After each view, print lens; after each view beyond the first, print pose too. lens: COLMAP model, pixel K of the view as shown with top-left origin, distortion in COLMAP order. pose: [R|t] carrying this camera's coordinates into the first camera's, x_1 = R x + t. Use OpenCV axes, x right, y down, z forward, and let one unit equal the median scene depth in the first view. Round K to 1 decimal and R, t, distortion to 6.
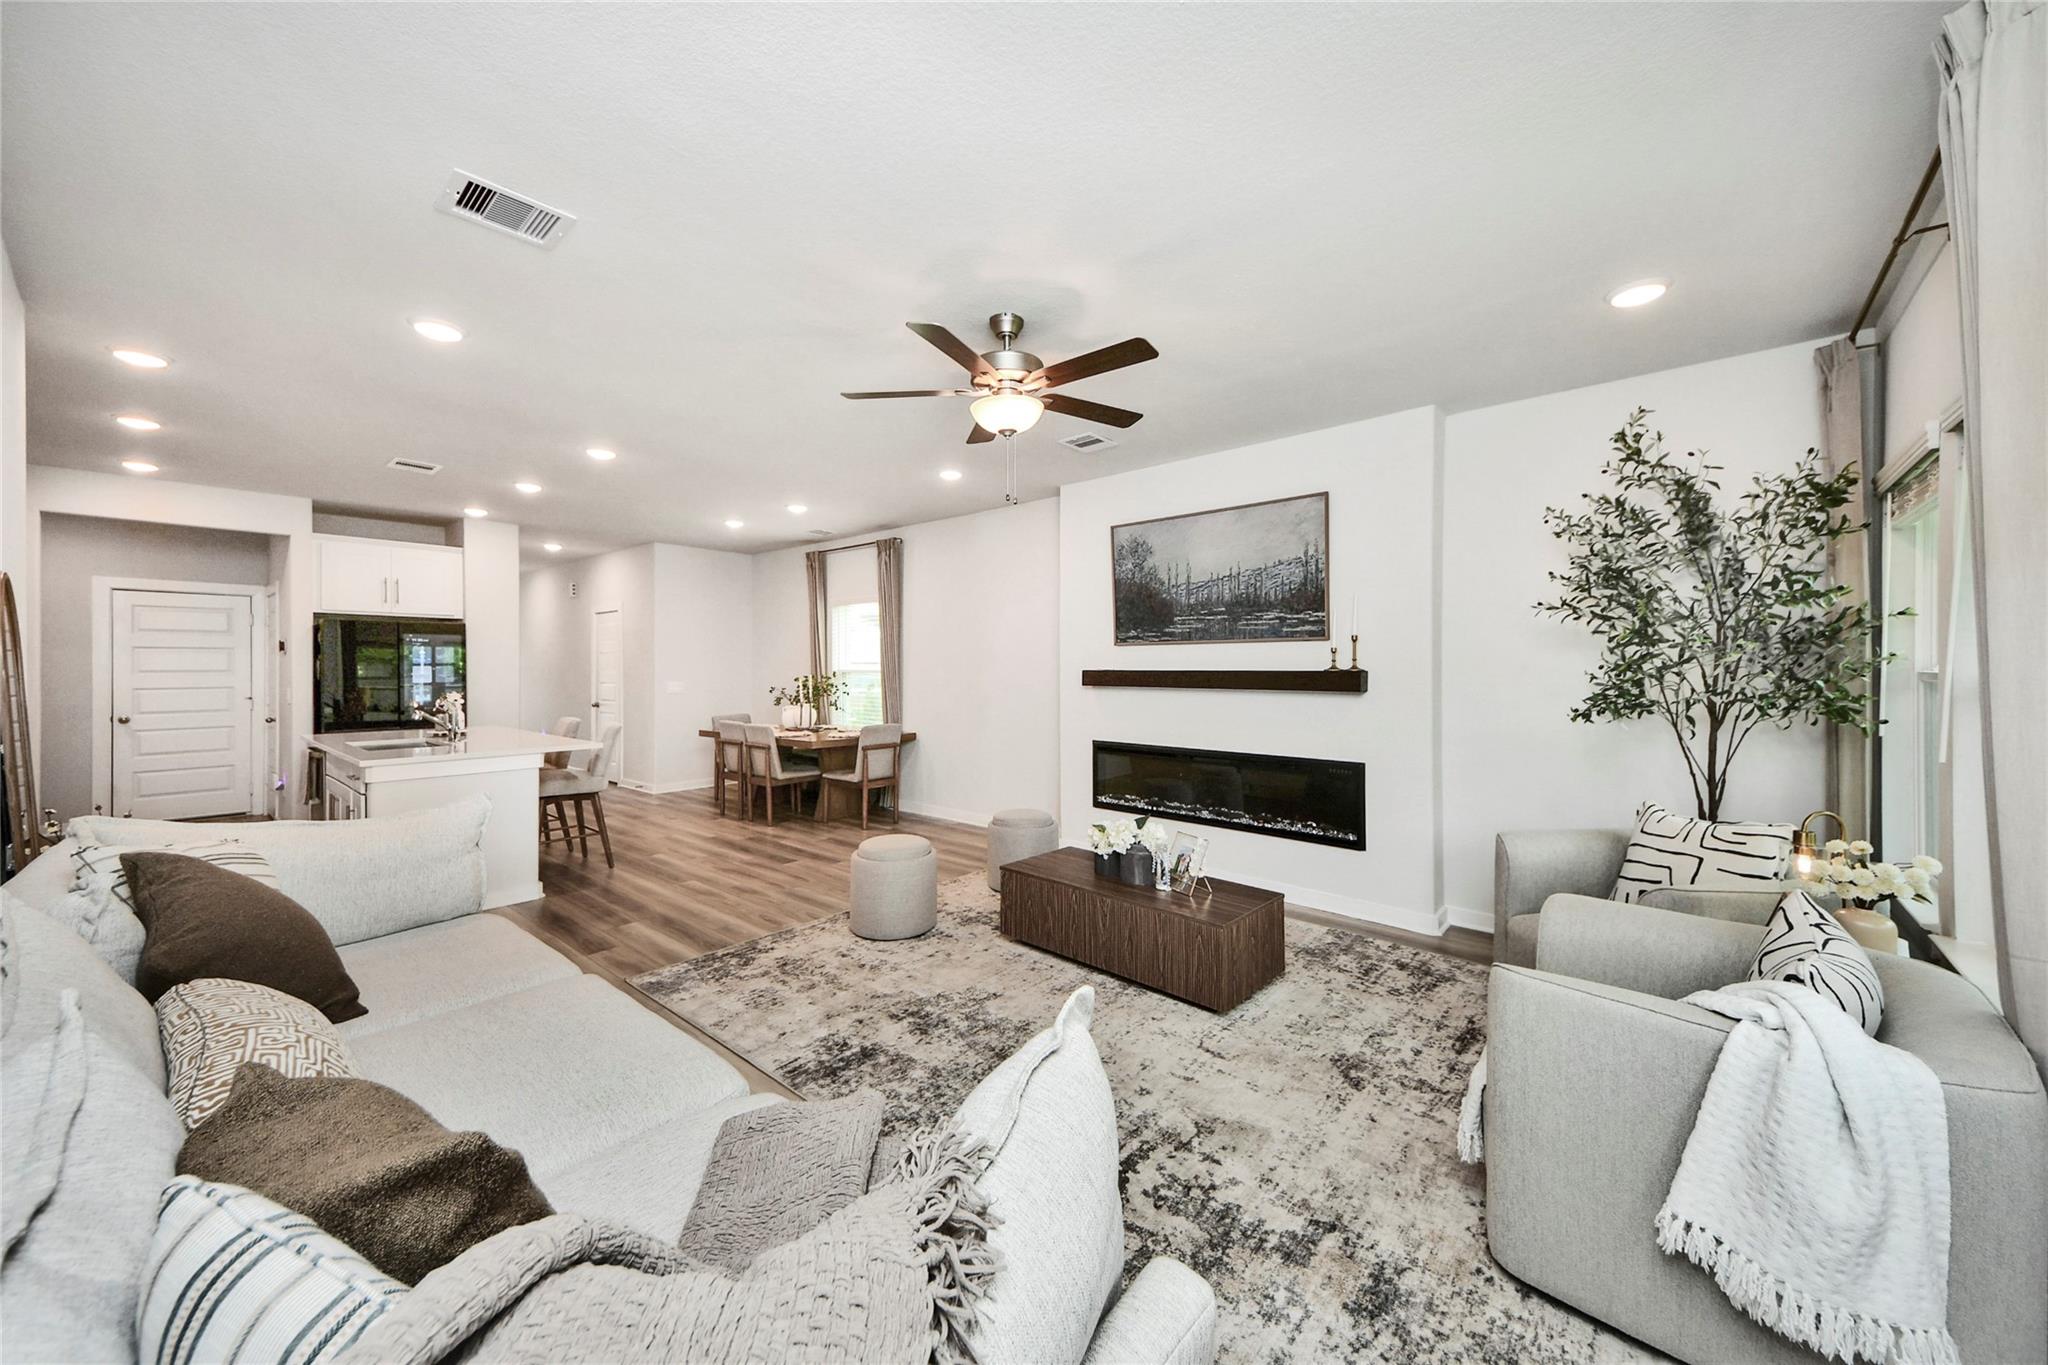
lens RADIAL K [[734.6, 0, 1017.6], [0, 734.6, 660.1], [0, 0, 1]] dist [0.084324, -0.021426]
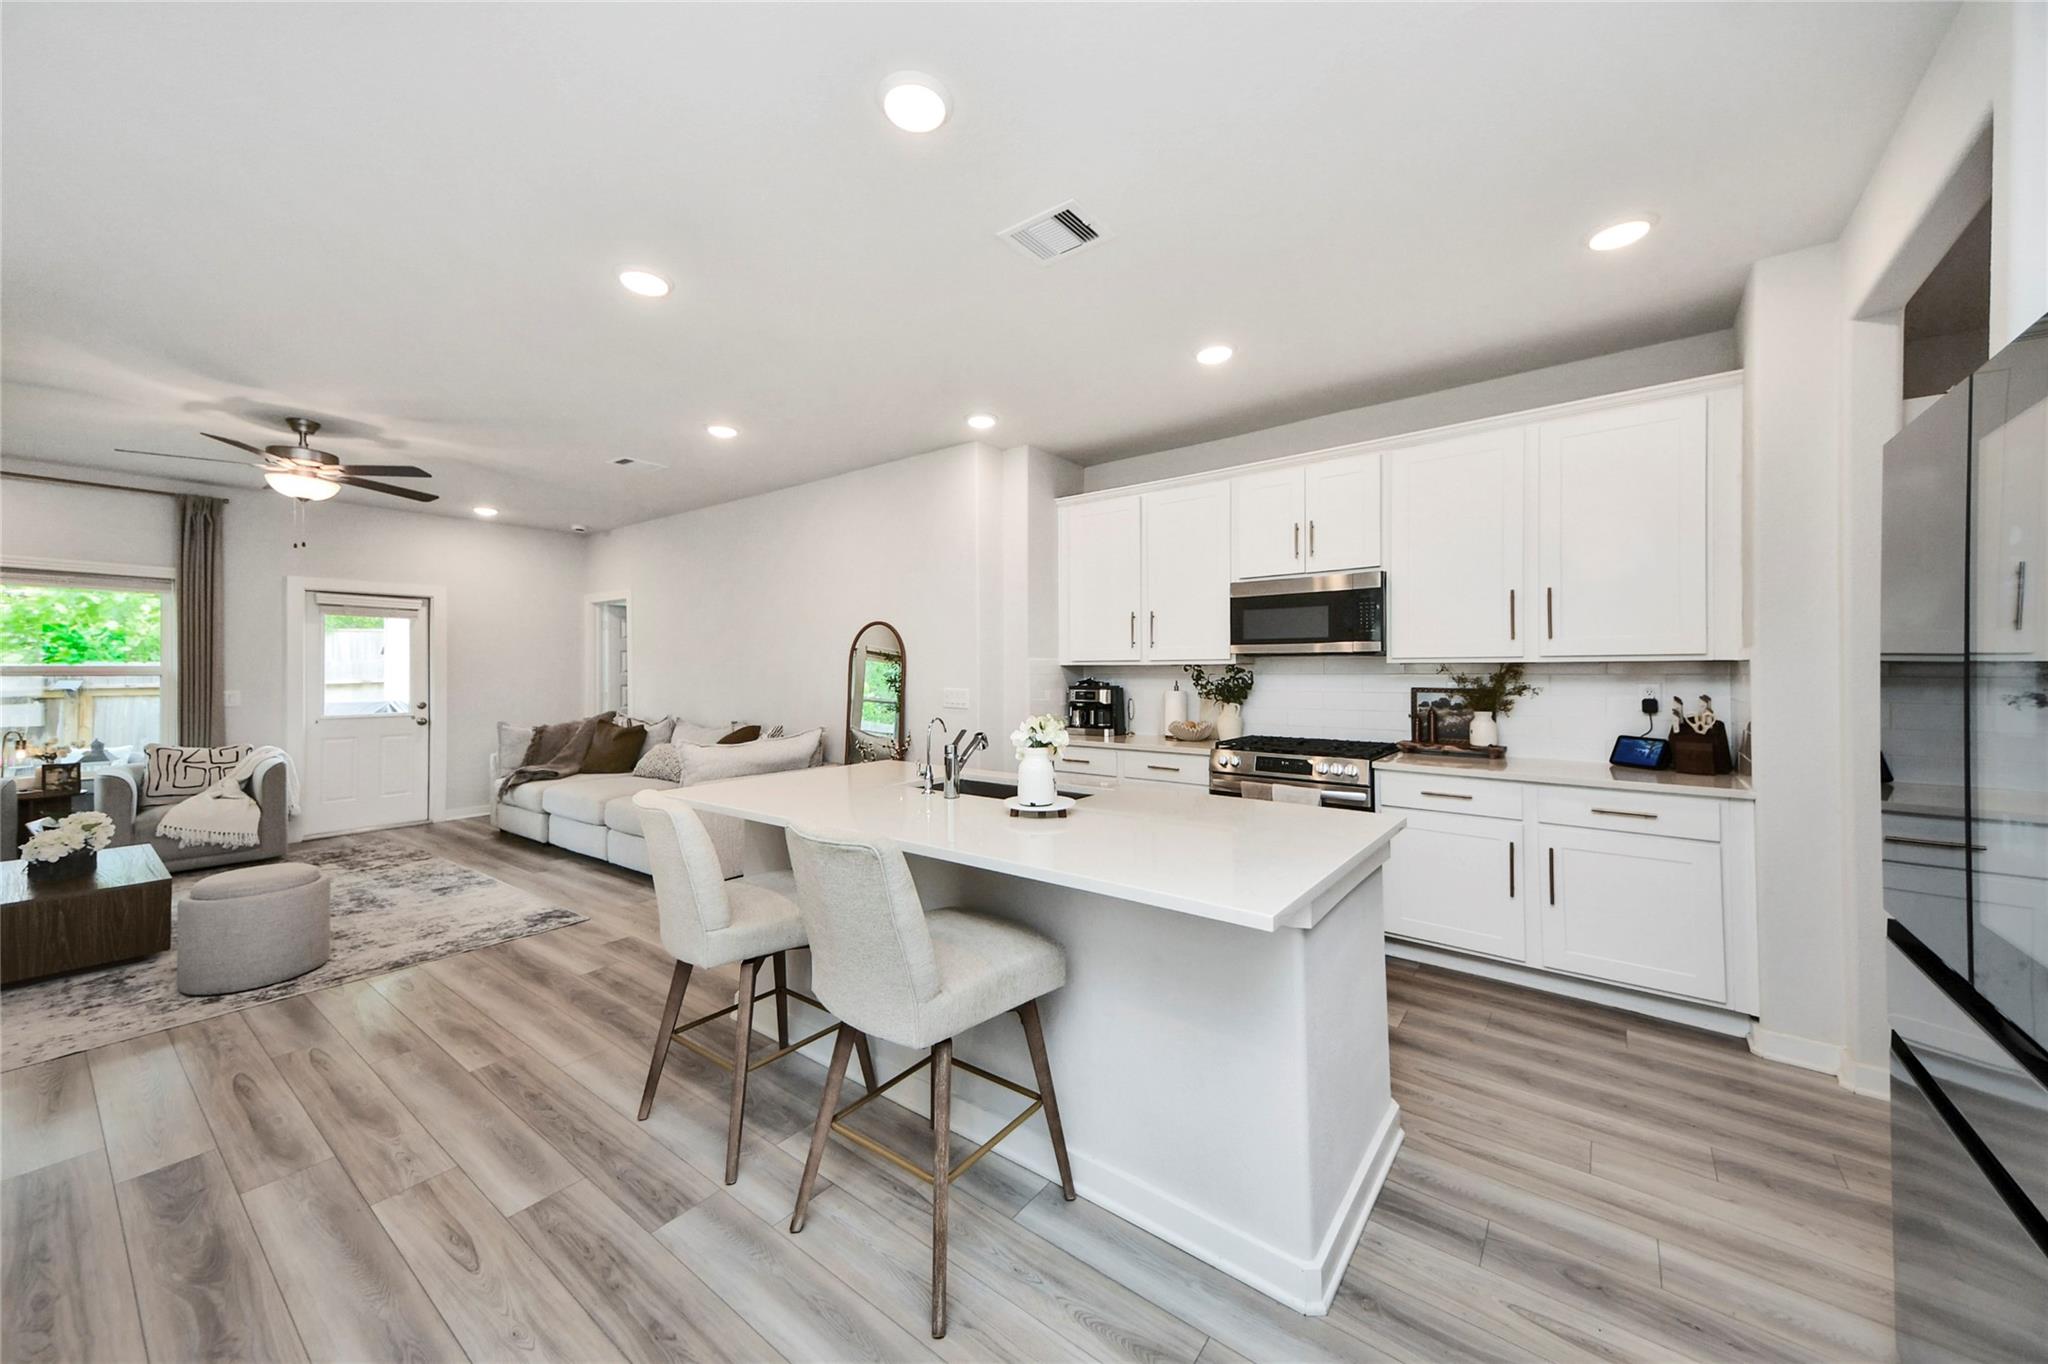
lens RADIAL K [[734.6, 0, 1017.6], [0, 734.6, 659.6], [0, 0, 1]] dist [0.084324, -0.021426]
pose [[-0.997766, 0.001320, -0.066787, -0.883271], [0.003110, 0.999639, -0.026703, 0.029019], [0.066727, -0.026851, -0.997410, 1.779059]]
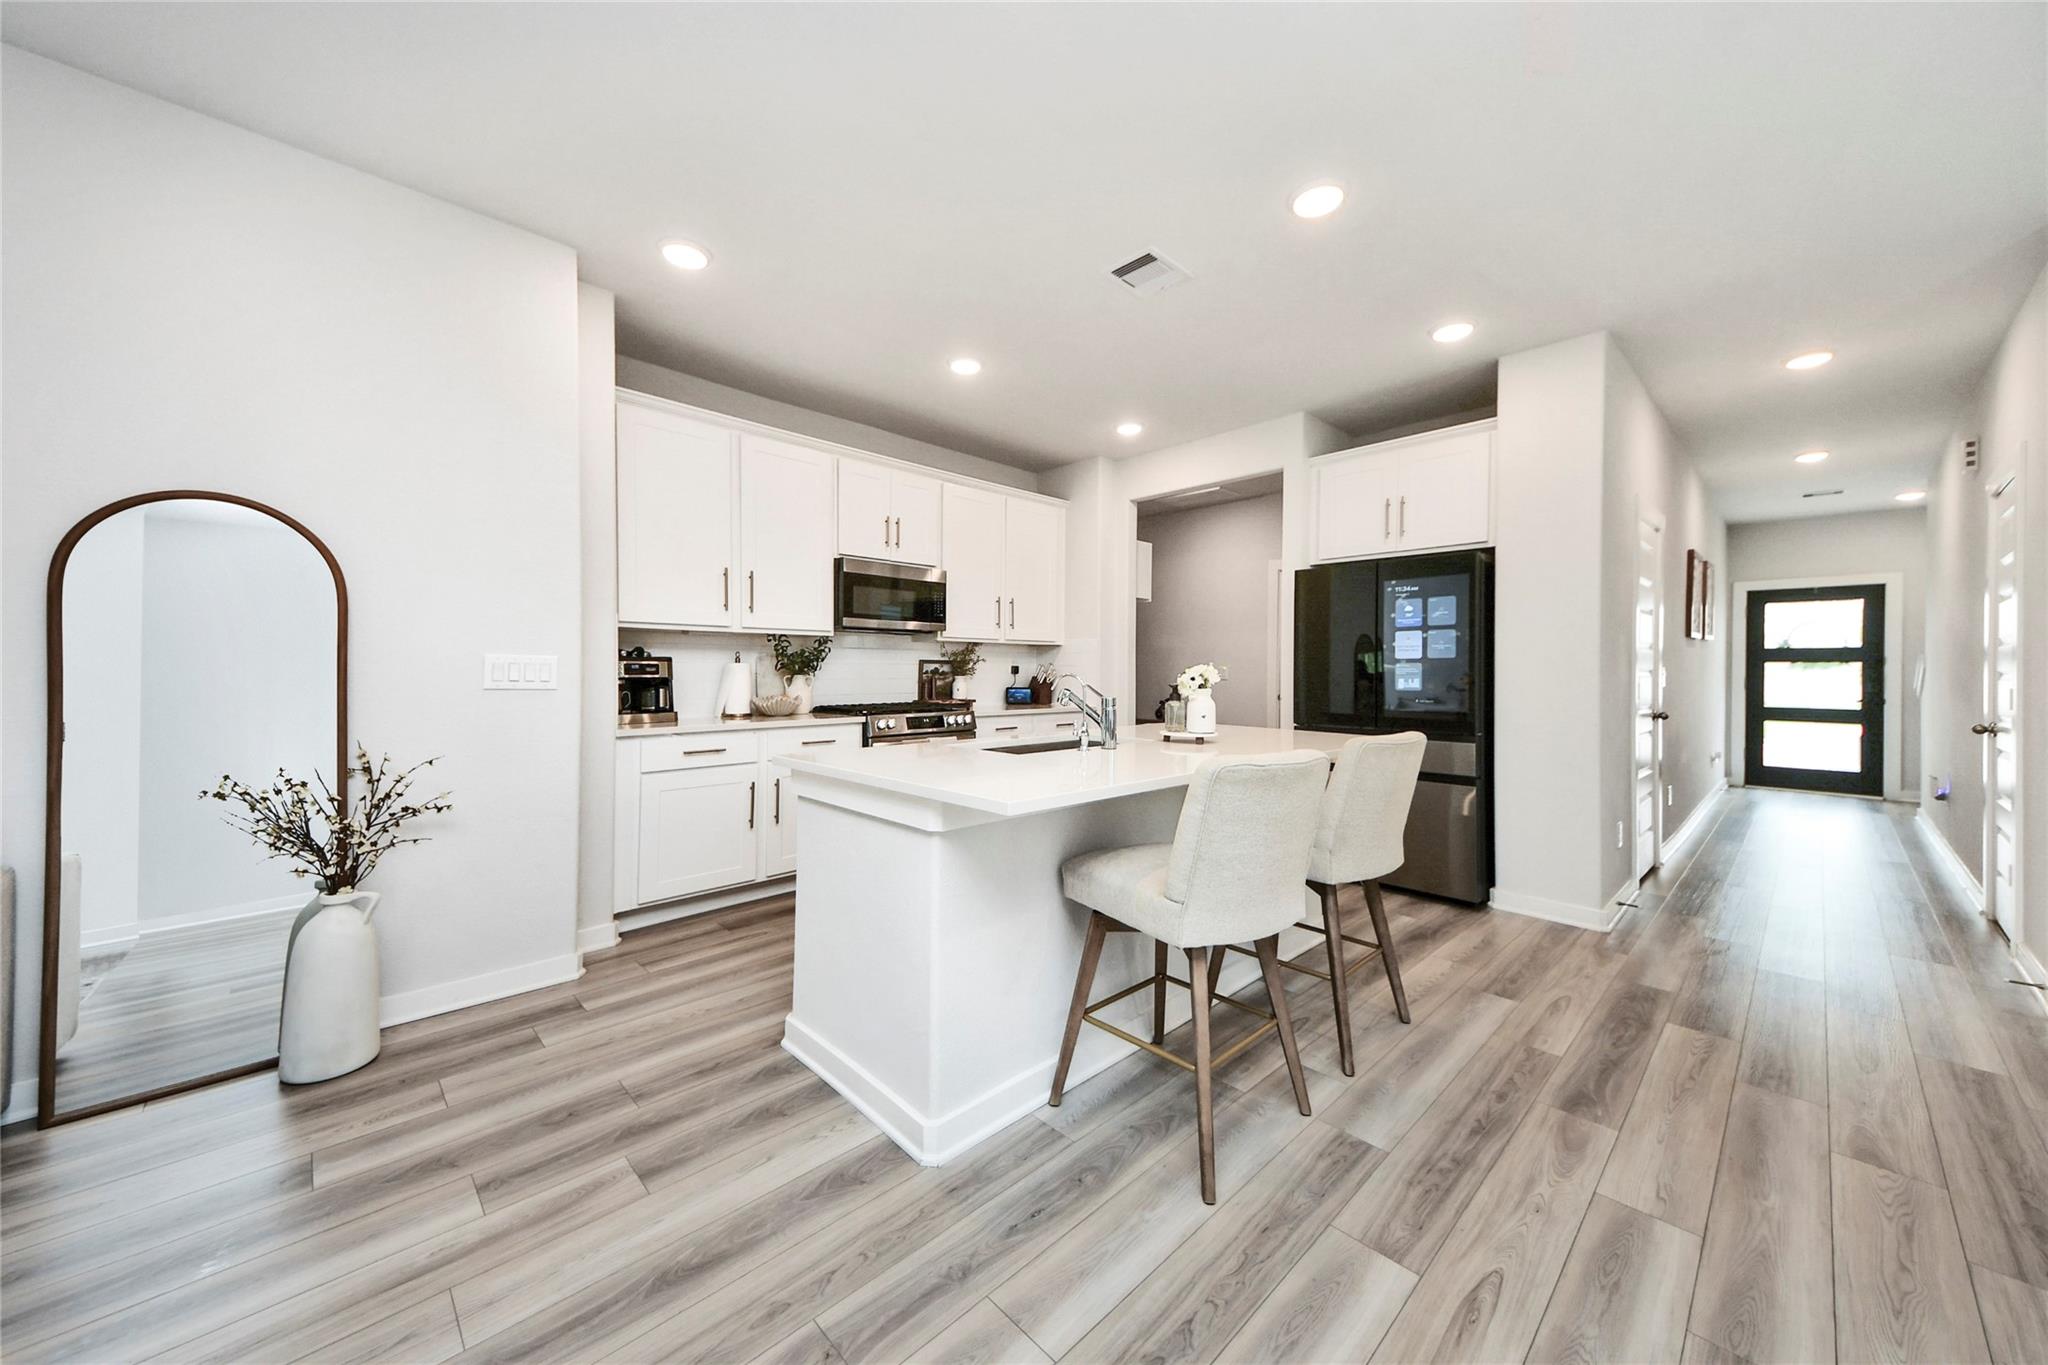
lens RADIAL K [[727.2, 0, 1021.0], [0, 727.2, 667.2], [0, 0, 1]] dist [0.072921, -0.022603]
pose [[-0.080815, -0.002612, -0.996726, -0.258736], [0.005489, 0.999980, -0.003066, 0.056823], [0.996714, -0.005719, -0.080799, 1.154927]]
